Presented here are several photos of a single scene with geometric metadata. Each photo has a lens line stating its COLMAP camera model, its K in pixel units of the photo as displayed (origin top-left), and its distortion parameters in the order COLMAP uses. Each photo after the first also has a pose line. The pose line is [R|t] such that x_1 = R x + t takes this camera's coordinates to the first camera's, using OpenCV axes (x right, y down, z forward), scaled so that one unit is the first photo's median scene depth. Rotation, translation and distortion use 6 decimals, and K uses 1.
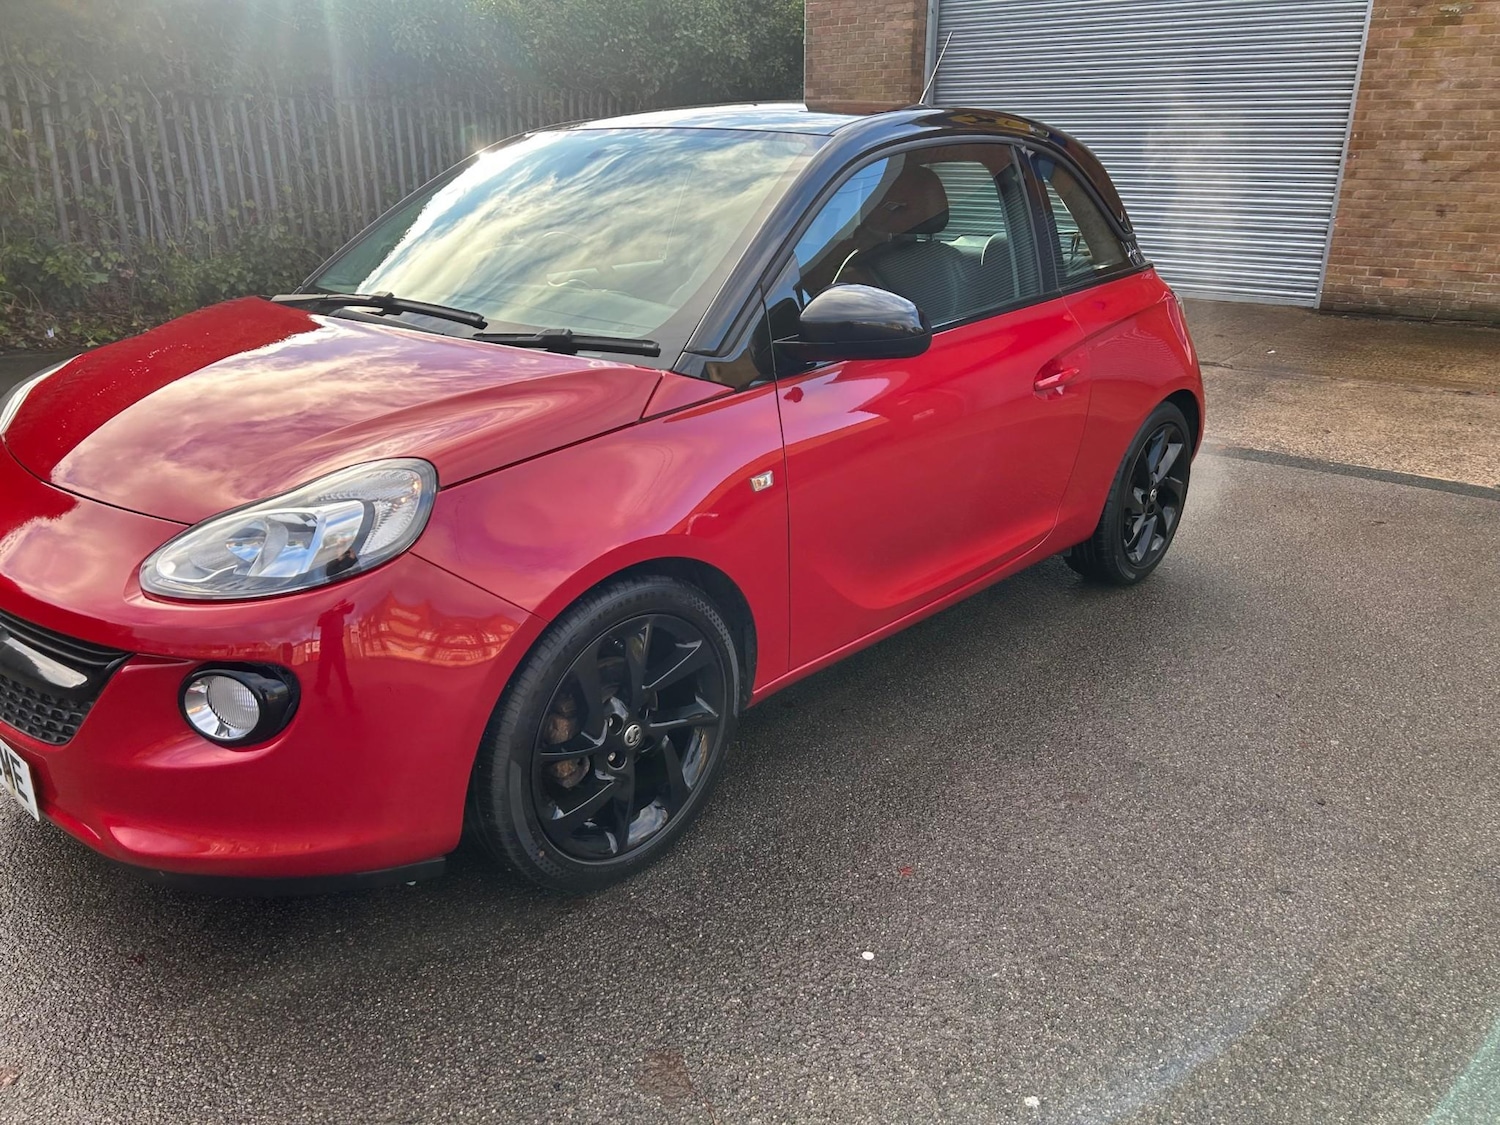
lens RADIAL K [[1156.5, 0, 740.5], [0, 1156.5, 567.5], [0, 0, 1]] dist [0.073532, -0.078560]
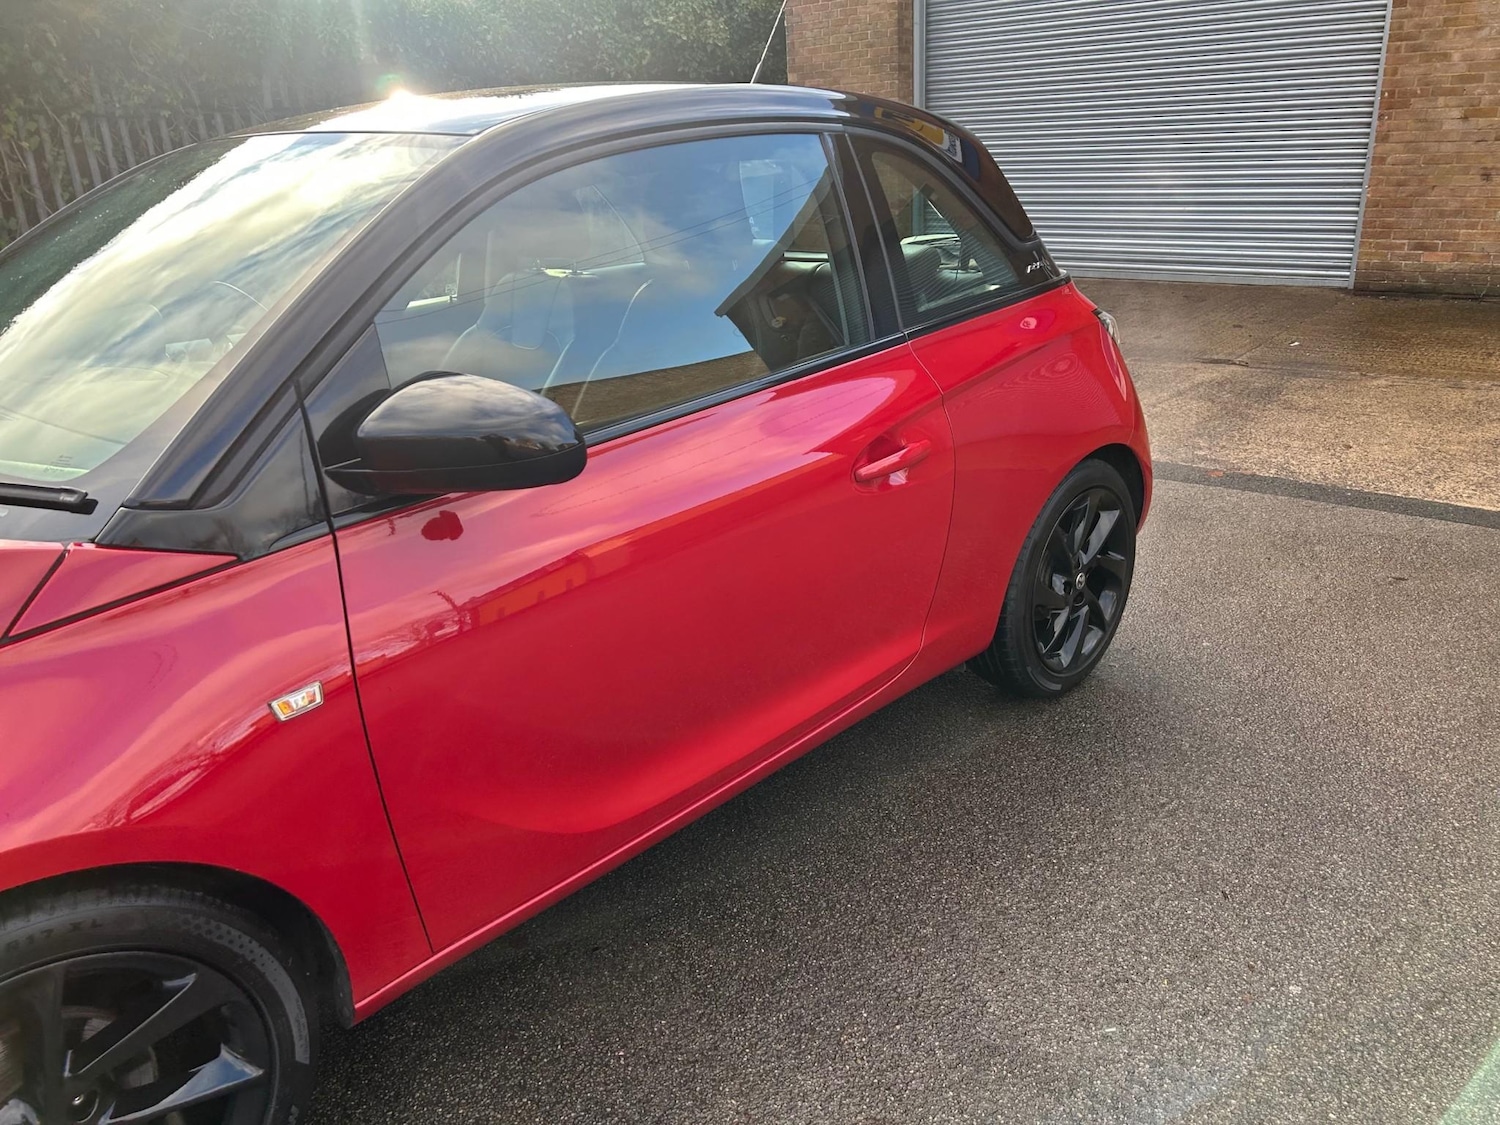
lens RADIAL K [[1156.5, 0, 756.6], [0, 1156.5, 567.4], [0, 0, 1]] dist [0.073532, -0.078560]
pose [[0.998632, -0.036947, -0.036996, 0.130212], [0.037206, 0.999288, 0.006335, -0.063772], [0.036736, -0.007703, 0.999295, 0.175902]]
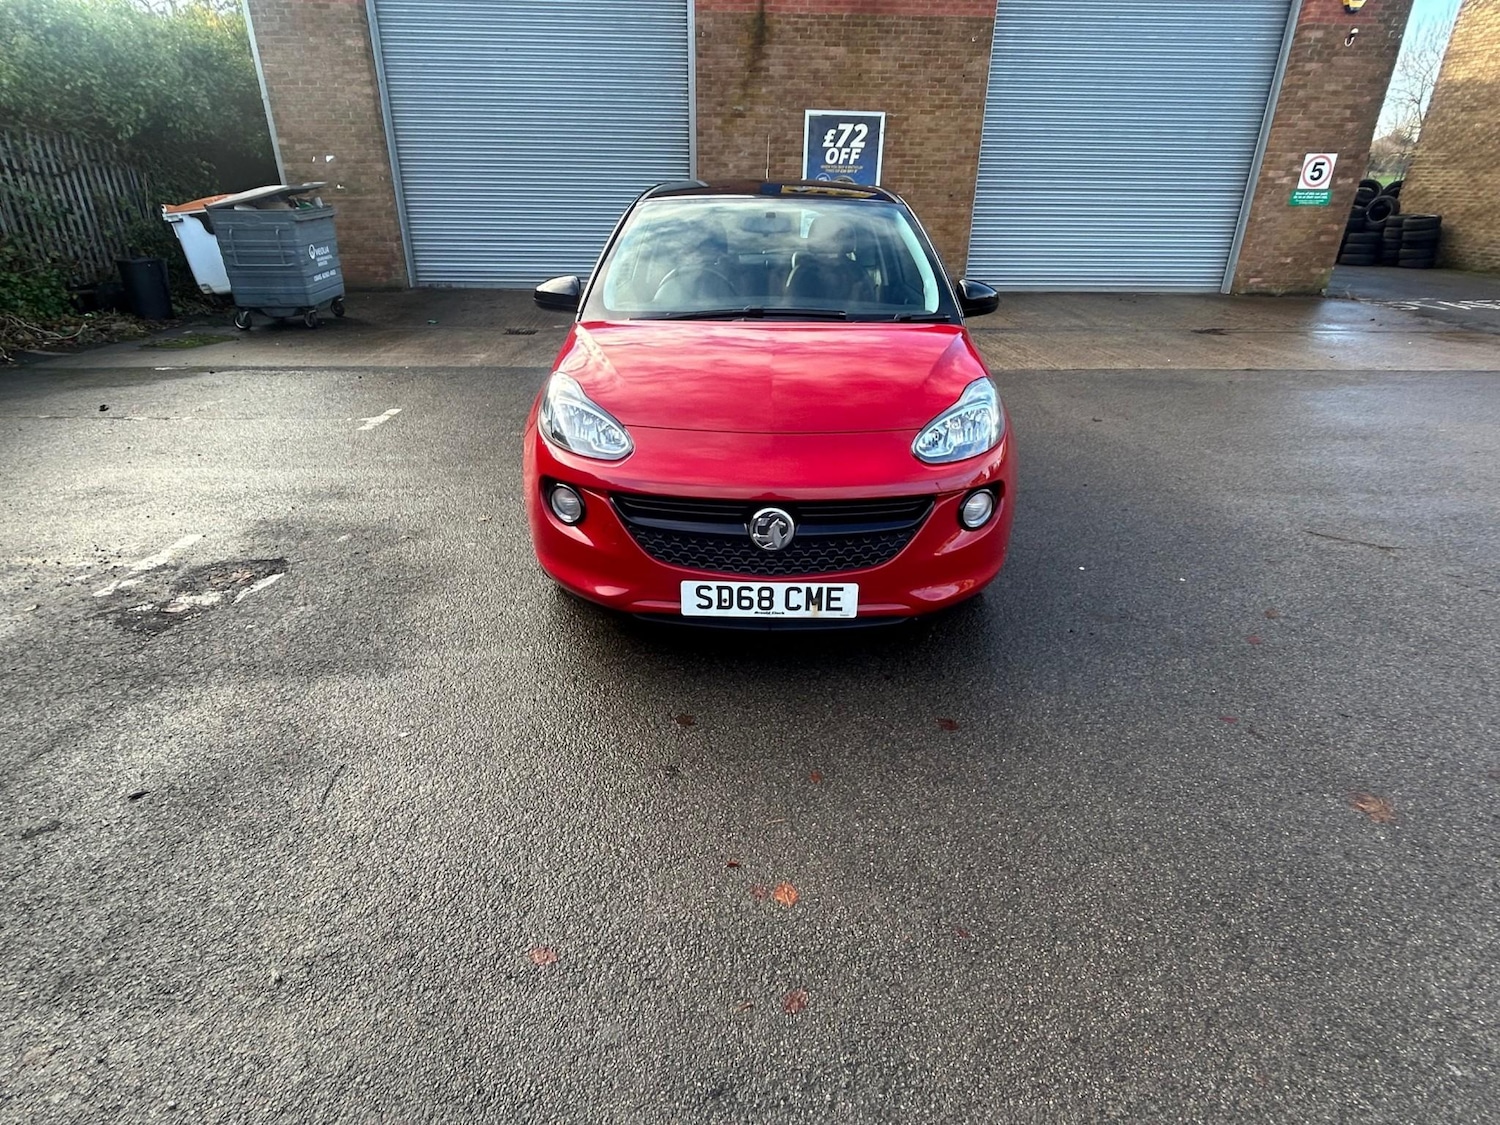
lens RADIAL K [[837.7, 0, 756.4], [0, 837.7, 563.0], [0, 0, 1]] dist [0.000339, 0.006584]
pose [[0.738991, -0.279065, 0.613201, -0.602605], [0.226301, 0.960114, 0.164220, -0.046875], [-0.634571, 0.017411, 0.772668, 0.059790]]
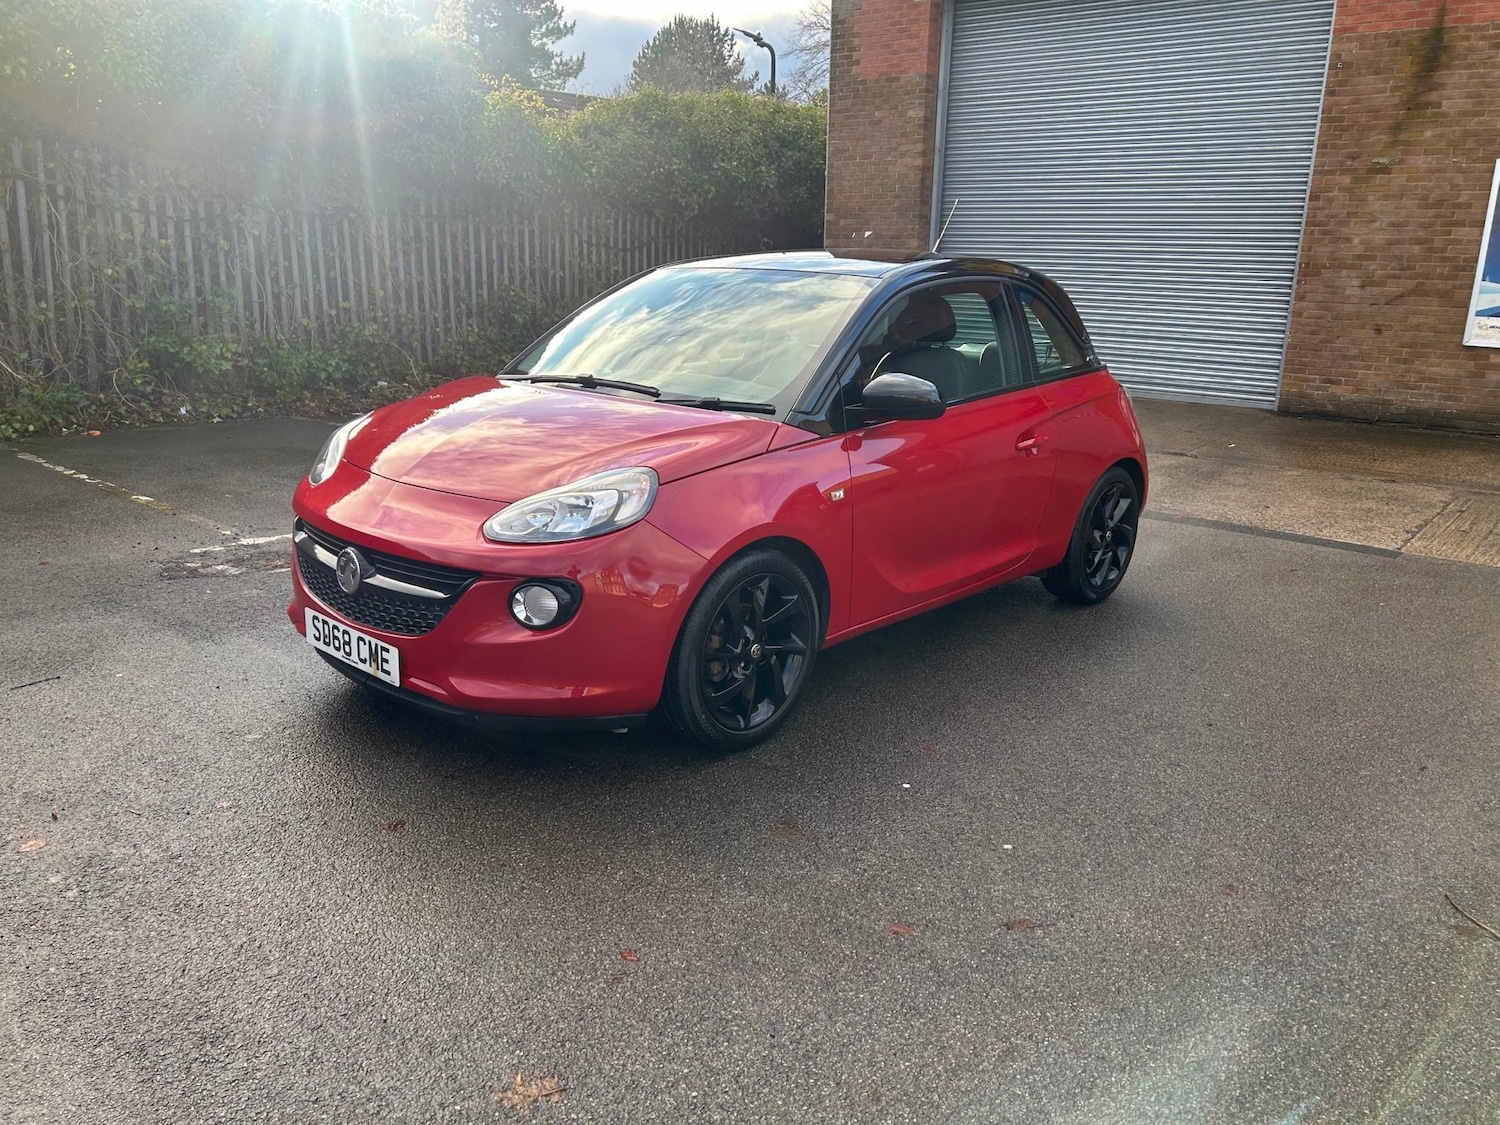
lens RADIAL K [[1156.5, 0, 748.4], [0, 1156.5, 558.3], [0, 0, 1]] dist [0.073532, -0.078560]
pose [[0.999836, 0.017718, 0.003619, -0.047794], [-0.017321, 0.995788, -0.090032, 0.069105], [-0.005199, 0.089955, 0.995932, -0.245443]]
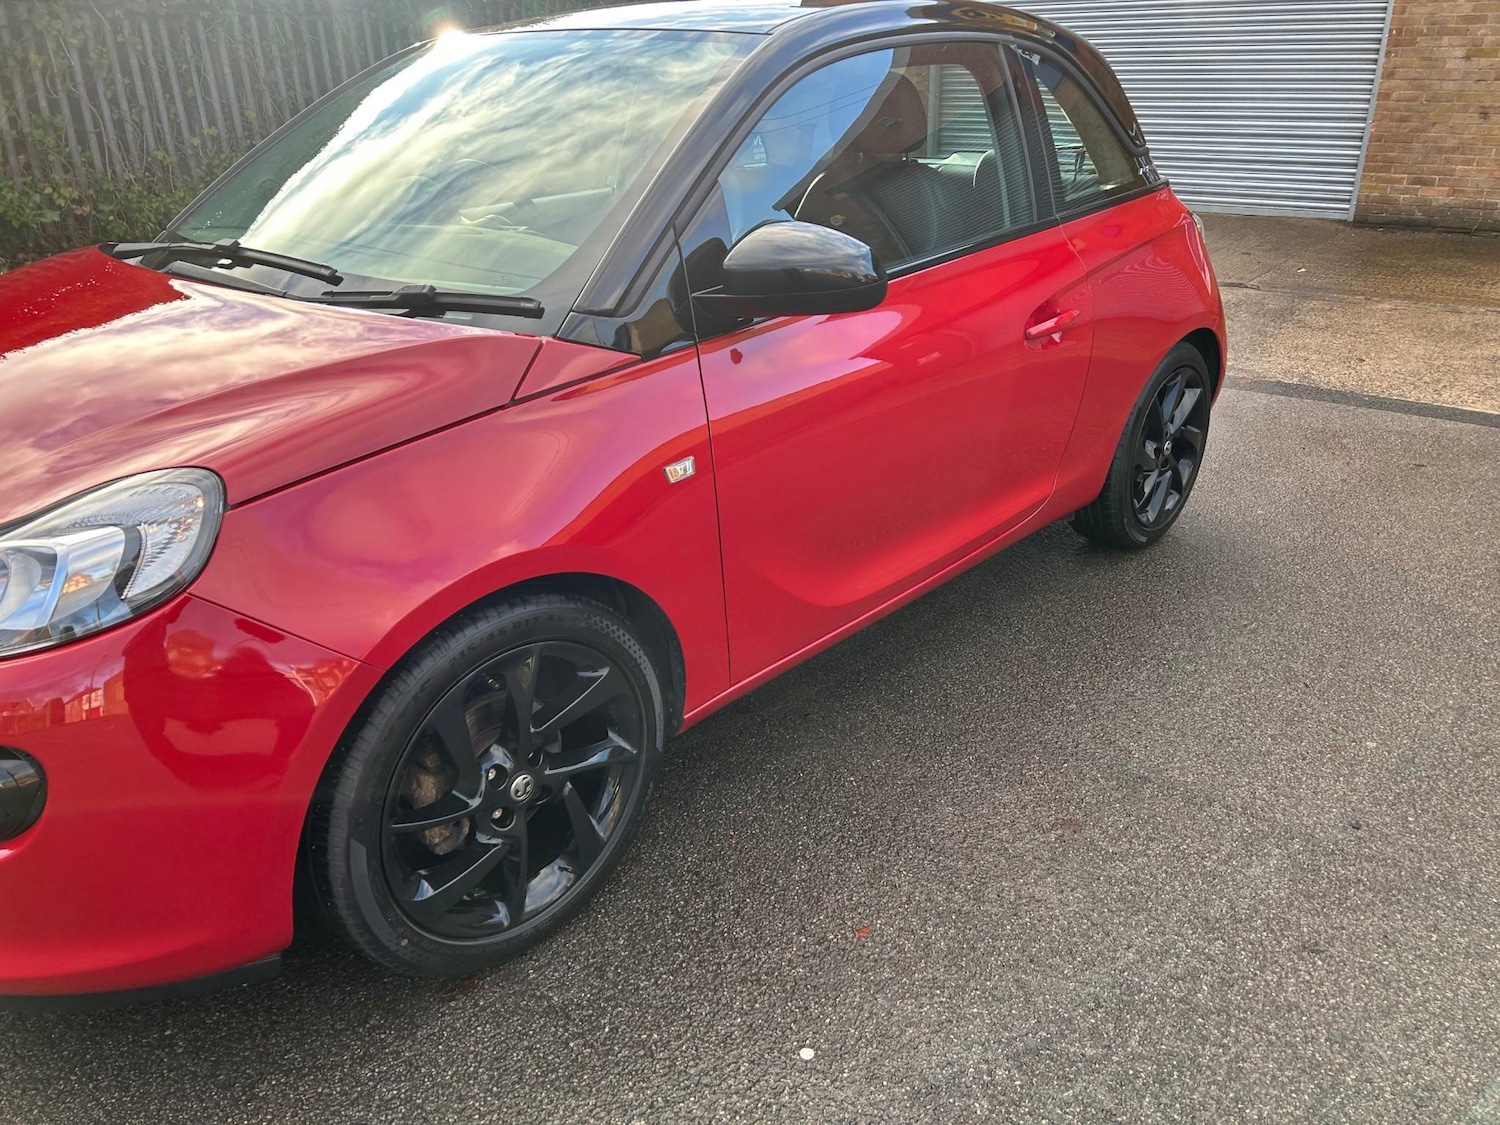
lens RADIAL K [[1156.5, 0, 759.9], [0, 1156.5, 571.9], [0, 0, 1]] dist [0.073532, -0.078560]
pose [[0.999801, -0.019202, -0.005336, 0.035383], [0.019515, 0.997589, 0.066594, -0.025340], [0.004044, -0.066685, 0.997766, 0.080958]]
